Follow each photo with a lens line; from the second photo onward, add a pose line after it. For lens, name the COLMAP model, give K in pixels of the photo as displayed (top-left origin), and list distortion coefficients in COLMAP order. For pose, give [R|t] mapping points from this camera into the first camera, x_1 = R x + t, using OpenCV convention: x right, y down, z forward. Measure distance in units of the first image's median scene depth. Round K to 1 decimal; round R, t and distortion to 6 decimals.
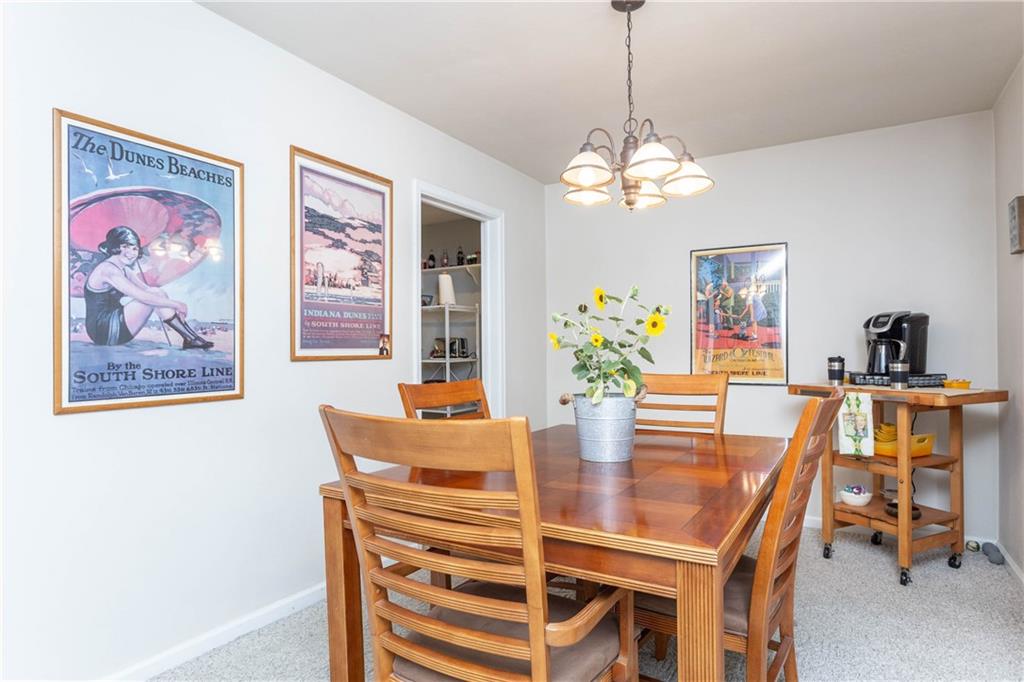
lens RADIAL K [[576.6, 0, 512.3], [0, 576.6, 349.6], [0, 0, 1]] dist [-0.017512, 0.004283]
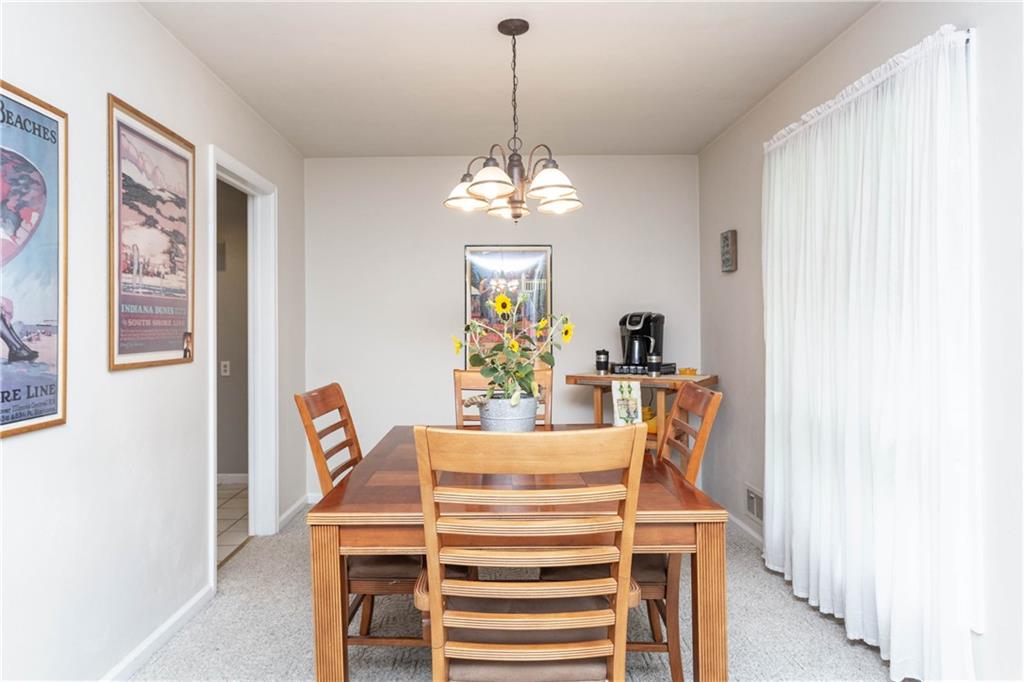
lens RADIAL K [[639.8, 0, 512.3], [0, 639.8, 332.6], [0, 0, 1]] dist [-0.007022, -0.002853]
pose [[0.857830, -0.000033, 0.513933, -0.353031], [0.000533, 1.000000, -0.000824, -0.030480], [-0.513933, 0.000980, 0.857830, -0.019920]]
